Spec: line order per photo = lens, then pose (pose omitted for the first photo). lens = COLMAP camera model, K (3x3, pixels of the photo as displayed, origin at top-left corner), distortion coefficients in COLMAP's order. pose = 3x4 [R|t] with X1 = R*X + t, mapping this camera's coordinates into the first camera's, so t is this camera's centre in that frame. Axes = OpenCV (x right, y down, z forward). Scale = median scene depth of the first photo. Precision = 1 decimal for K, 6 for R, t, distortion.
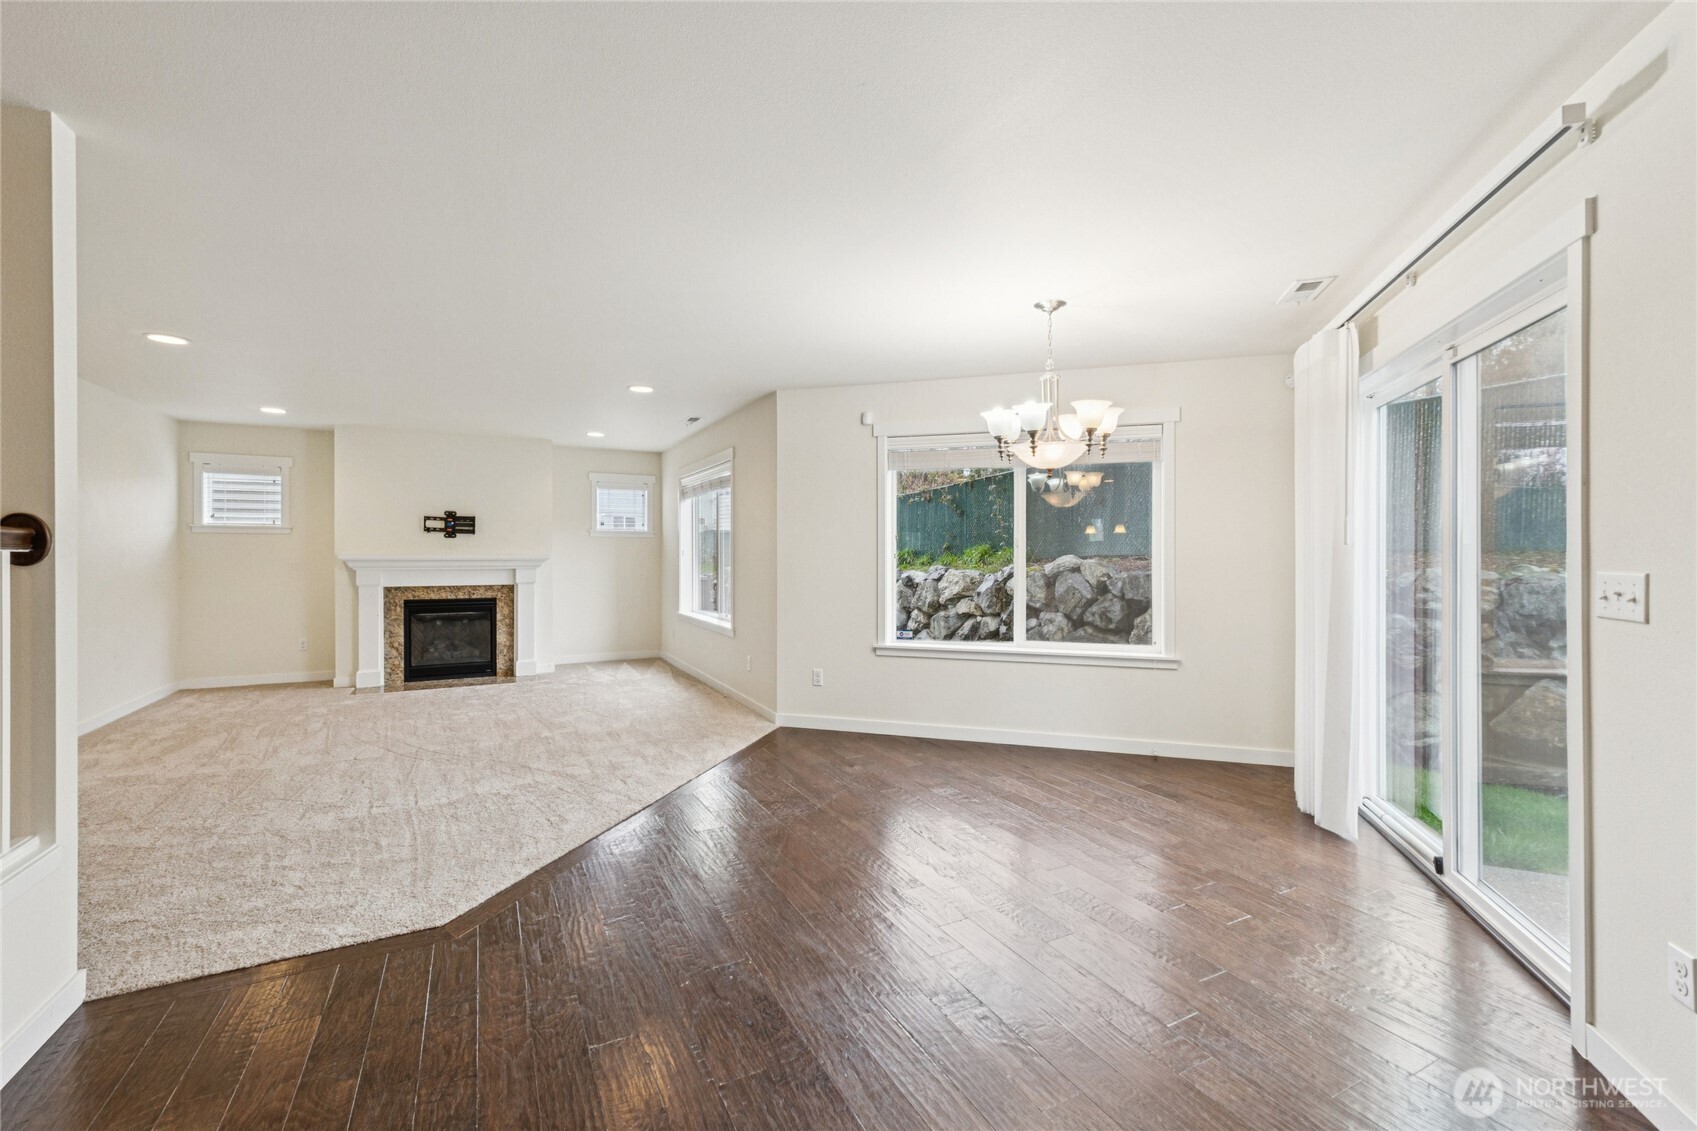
lens RADIAL K [[716.1, 0, 863.9], [0, 716.1, 553.6], [0, 0, 1]] dist [0.000580, 0.000318]
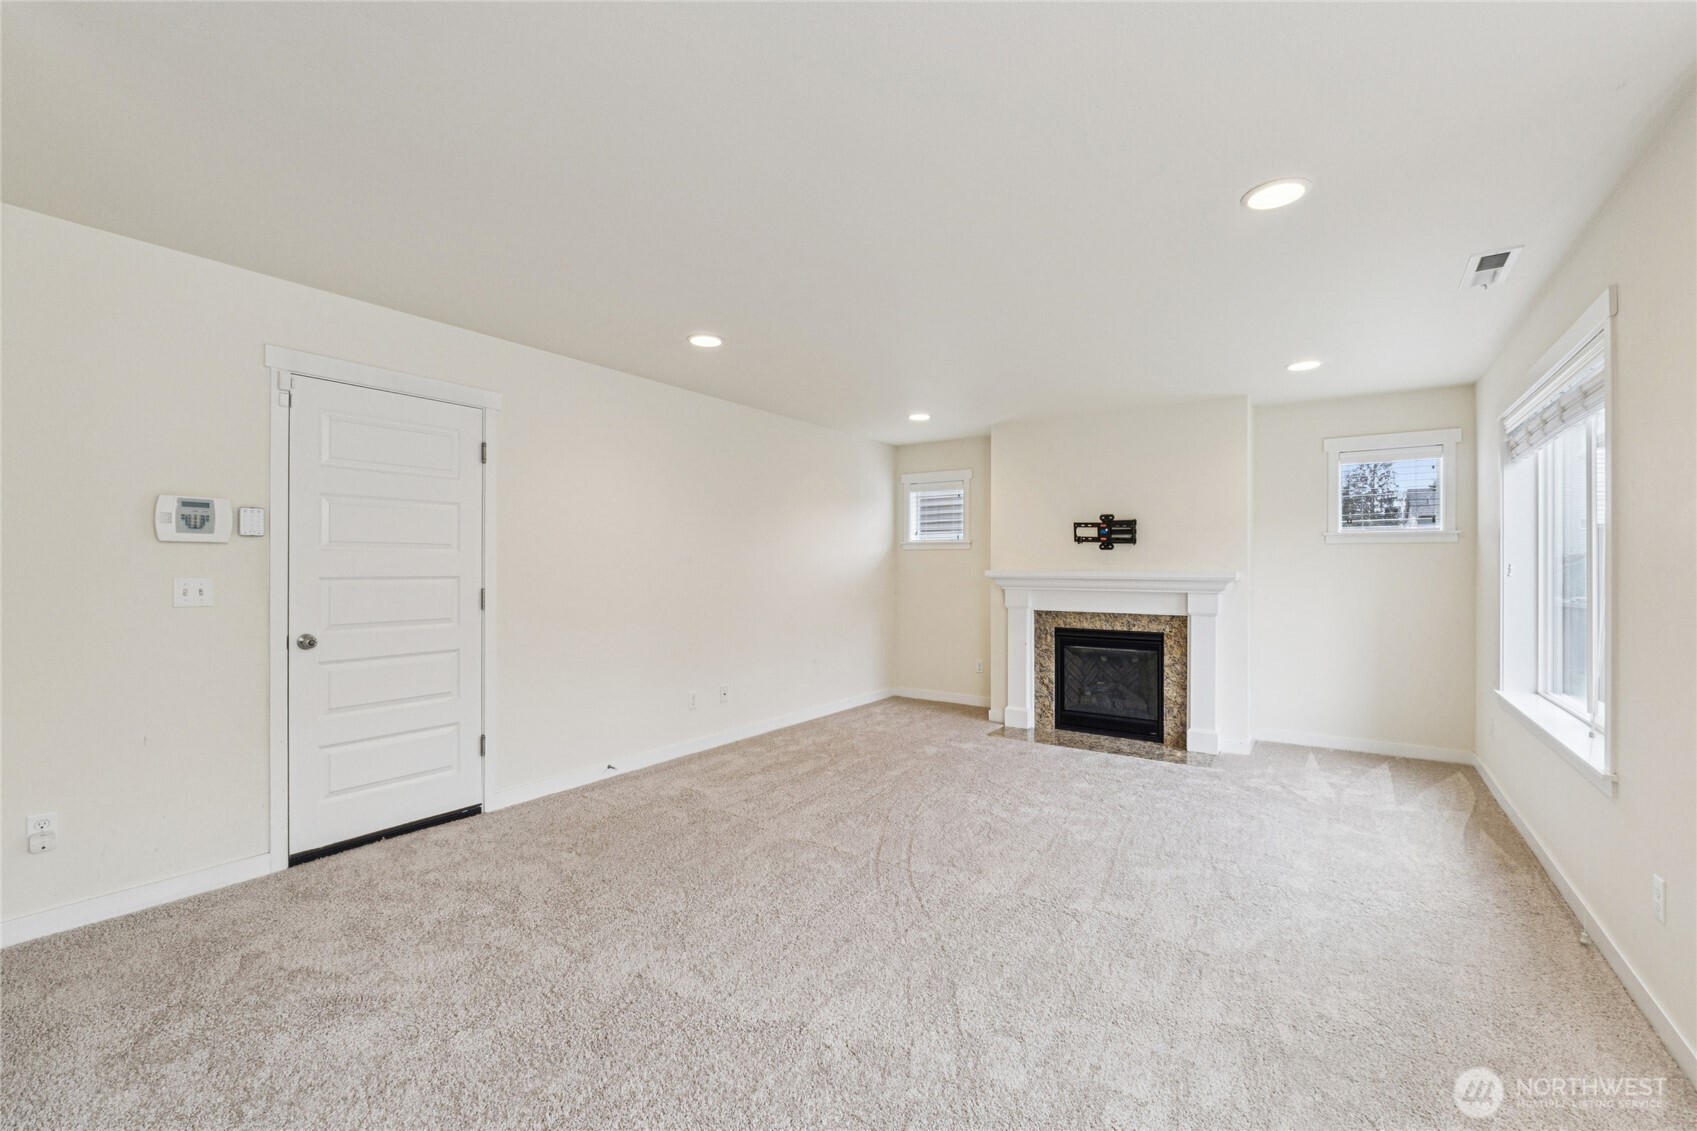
lens RADIAL K [[716.5, 0, 846.0], [0, 716.5, 568.5], [0, 0, 1]] dist [-0.000307, 0.000058]
pose [[0.459810, 0.002403, -0.888014, -0.030526], [-0.003745, 0.999993, 0.000767, -0.001492], [0.888009, 0.002973, 0.459816, 0.413385]]
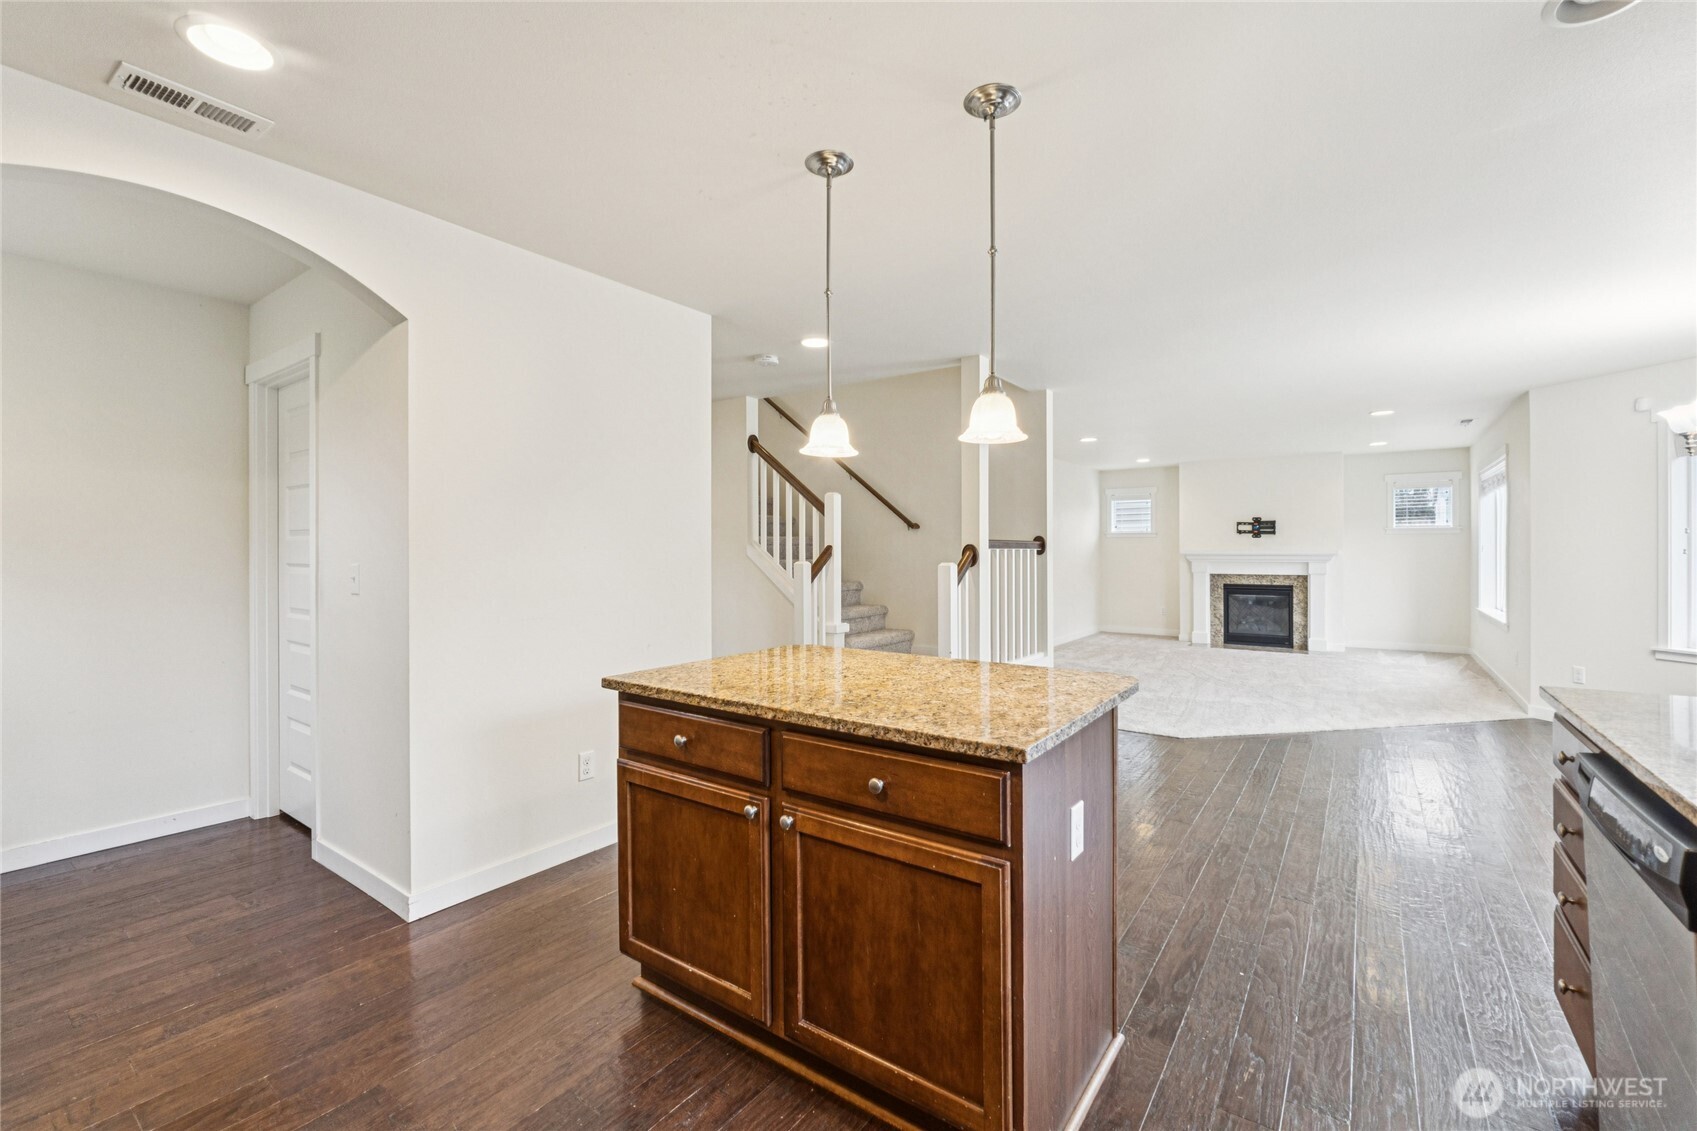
lens RADIAL K [[716.1, 0, 863.9], [0, 716.1, 553.6], [0, 0, 1]] dist [0.000580, 0.000318]
pose [[0.450943, 0.002139, -0.892550, 0.270862], [0.002216, 0.999991, 0.003516, 0.000687], [0.892550, -0.003563, 0.450935, -0.233240]]
